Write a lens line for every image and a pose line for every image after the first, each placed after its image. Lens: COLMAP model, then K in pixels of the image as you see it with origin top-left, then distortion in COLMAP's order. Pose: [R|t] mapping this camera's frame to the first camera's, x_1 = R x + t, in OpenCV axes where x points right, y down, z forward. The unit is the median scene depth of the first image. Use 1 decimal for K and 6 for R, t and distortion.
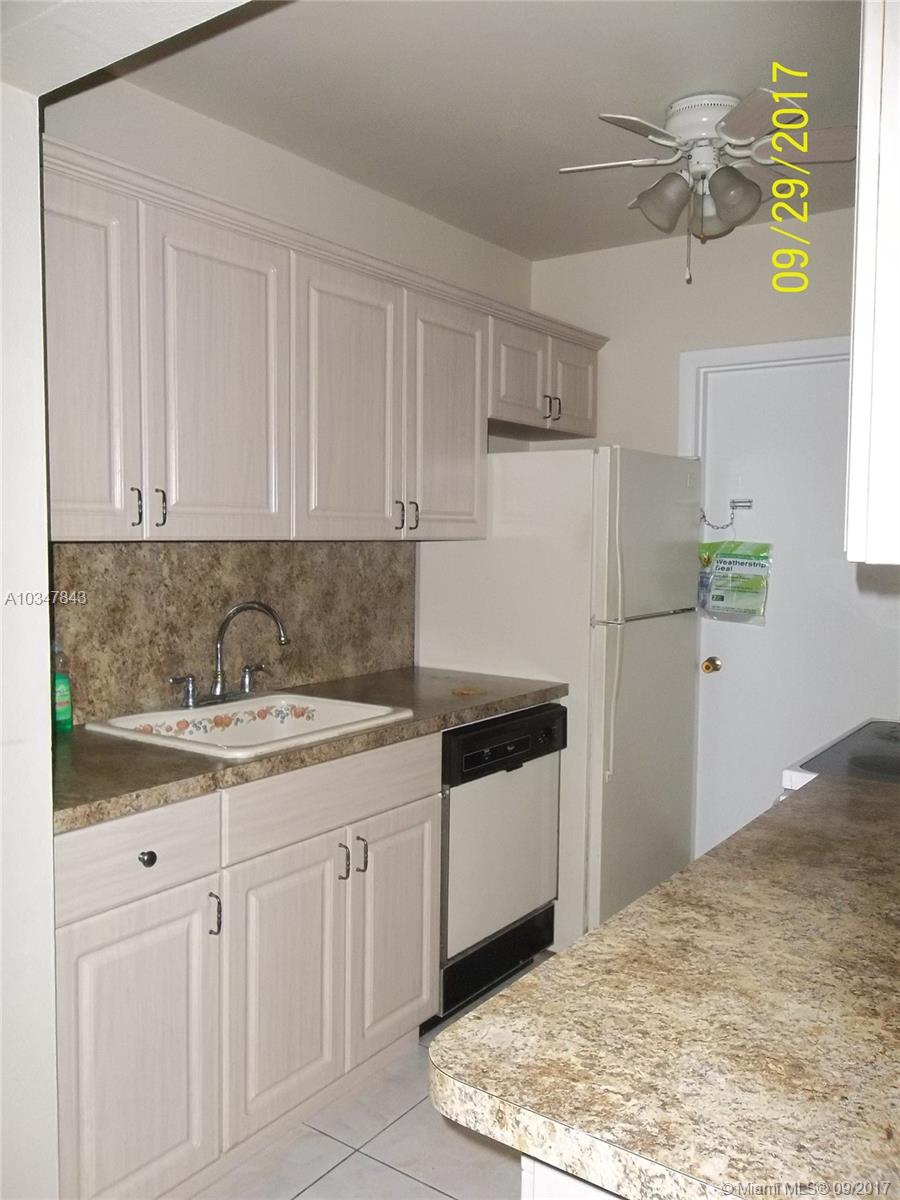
lens RADIAL K [[969.6, 0, 450.0], [0, 969.6, 600.0], [0, 0, 1]] dist [0.008966, -0.006039]
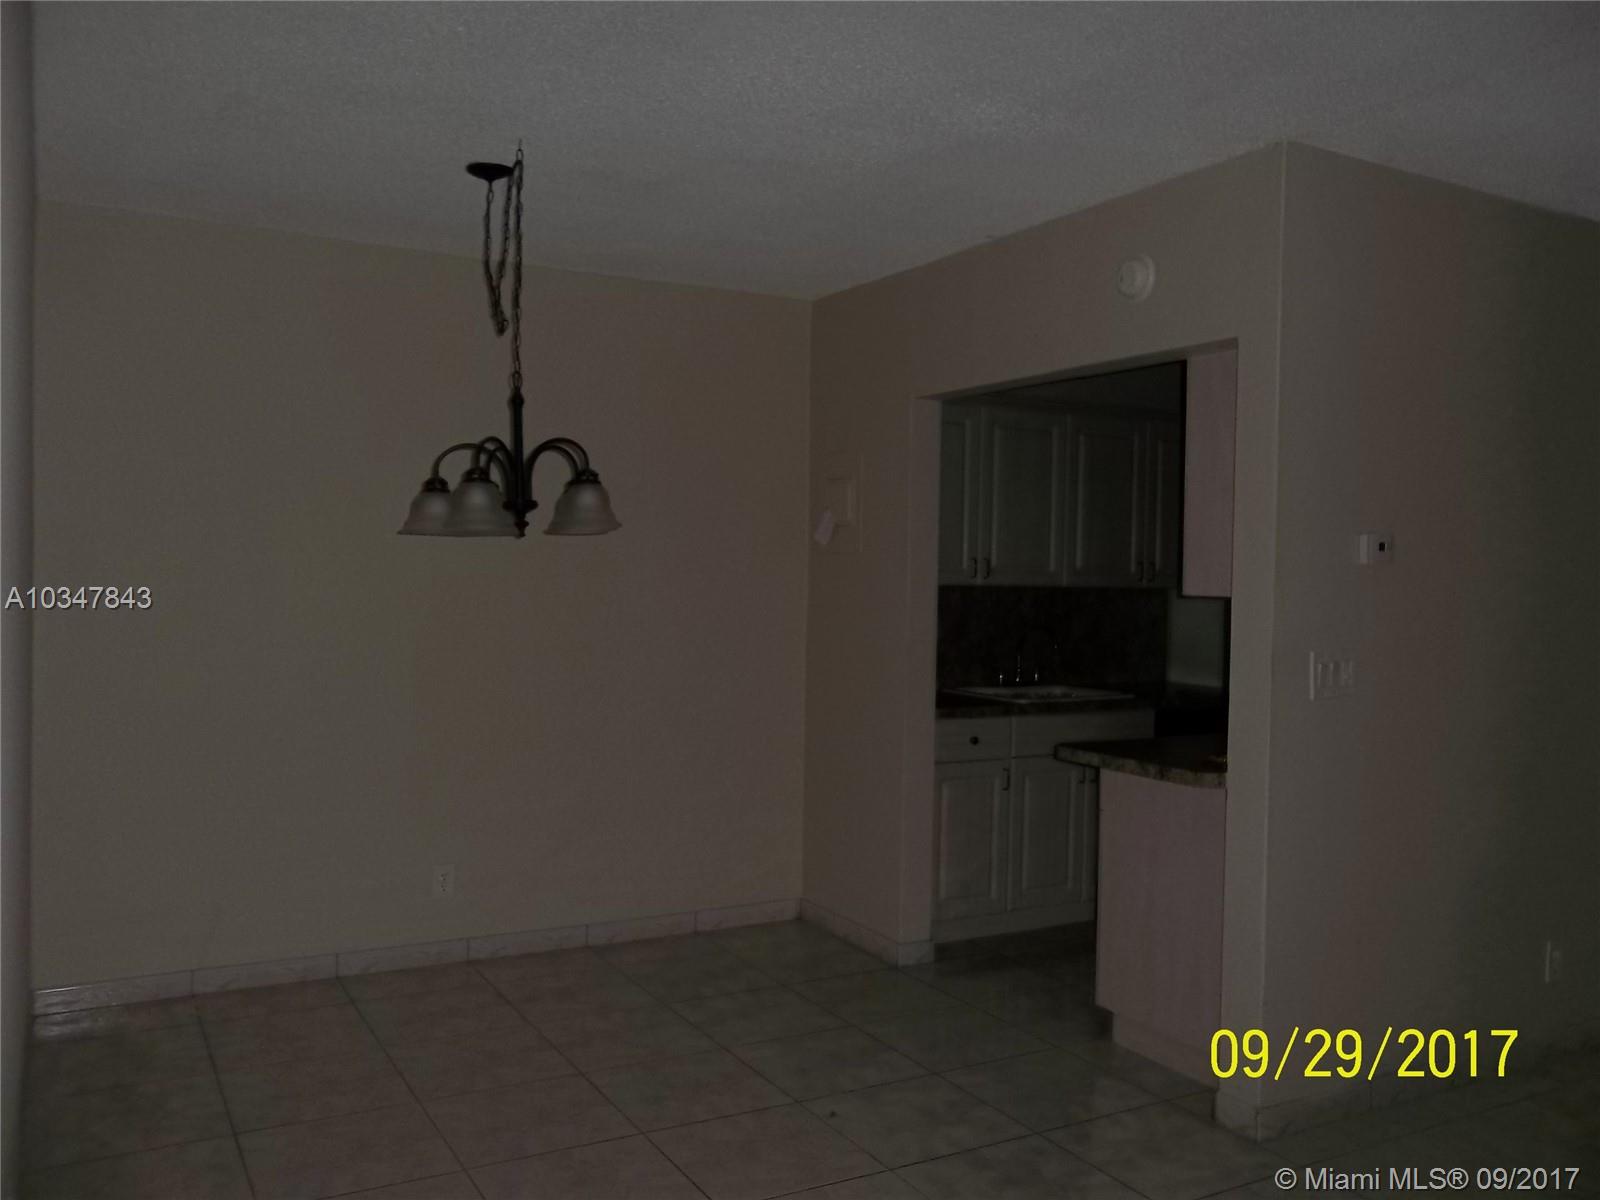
lens RADIAL K [[1292.9, 0, 800.0], [0, 1292.9, 600.0], [0, 0, 1]] dist [0.008966, -0.006039]
pose [[0.907041, 0.020804, -0.420528, 0.346944], [-0.040556, 0.998451, -0.038080, 0.060214], [0.419084, 0.051595, 0.906480, -1.148367]]
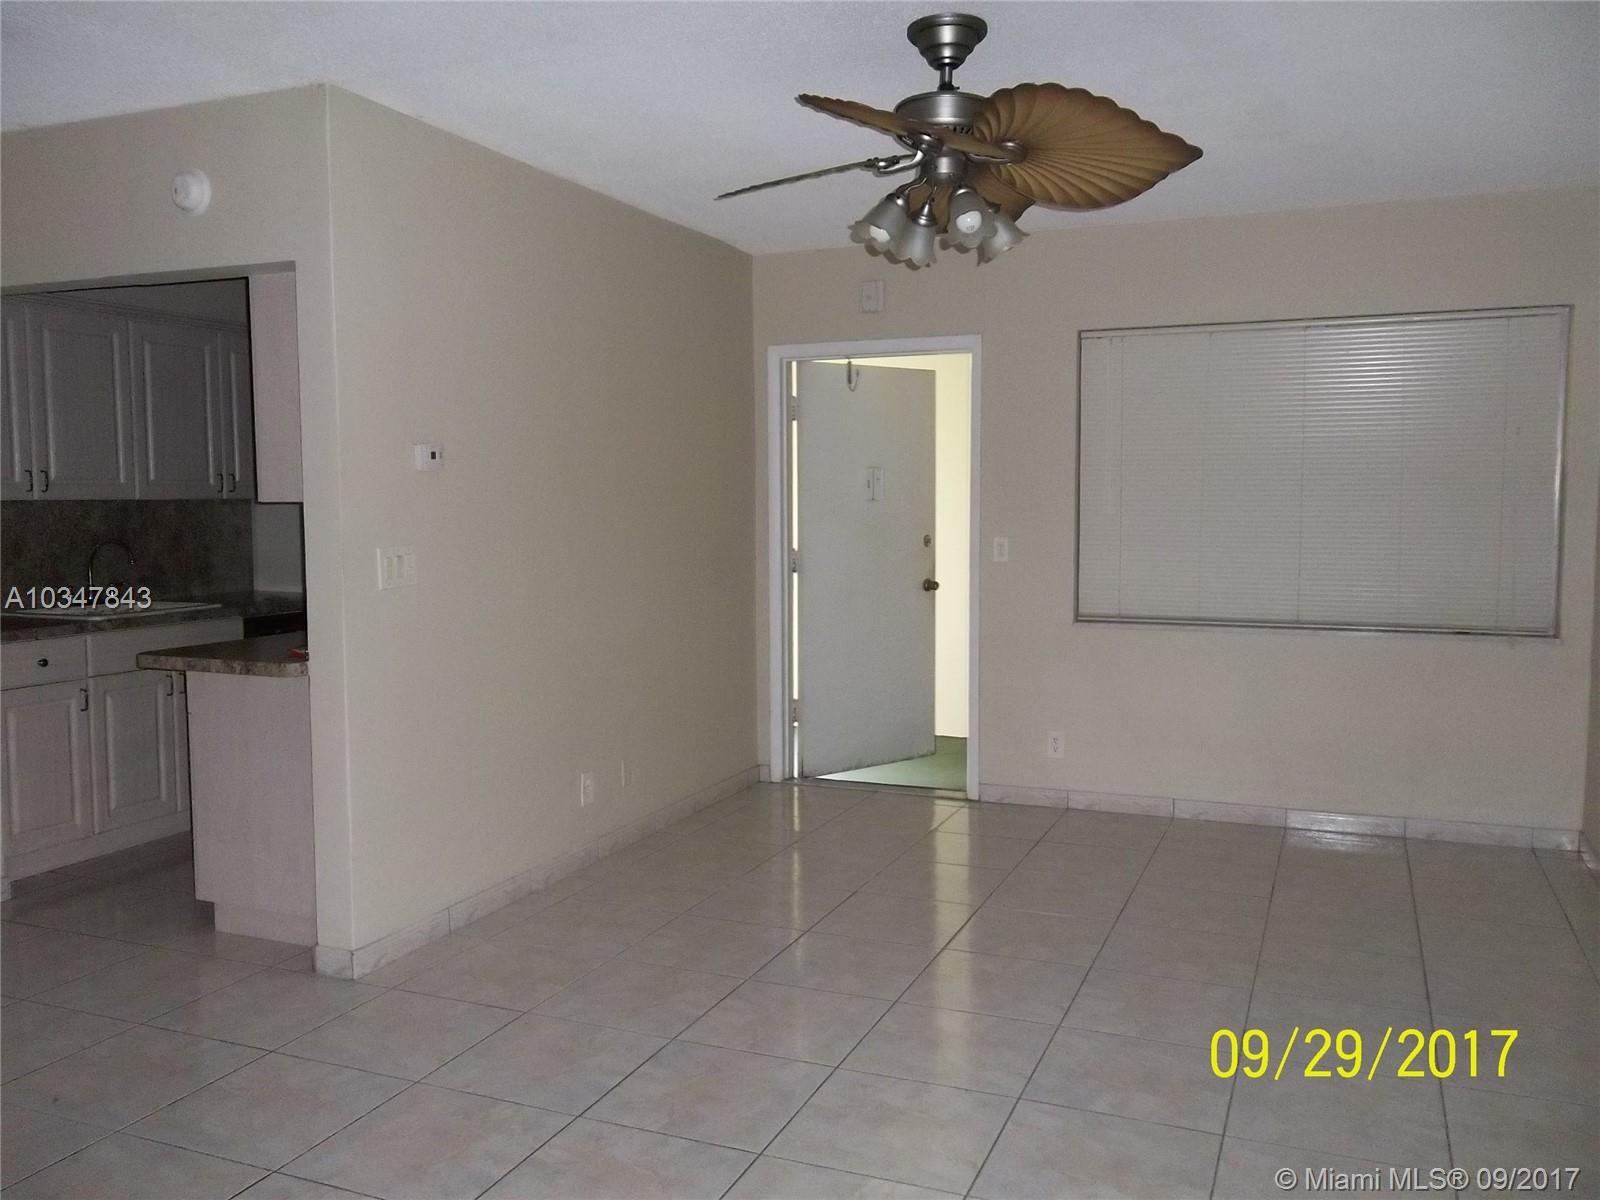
lens RADIAL K [[1292.9, 0, 800.0], [0, 1292.9, 600.0], [0, 0, 1]] dist [0.008966, -0.006039]
pose [[0.972390, -0.026128, 0.231896, 0.393467], [0.021943, 0.999547, 0.020610, 0.082043], [-0.232330, -0.014952, 0.972522, -1.308772]]
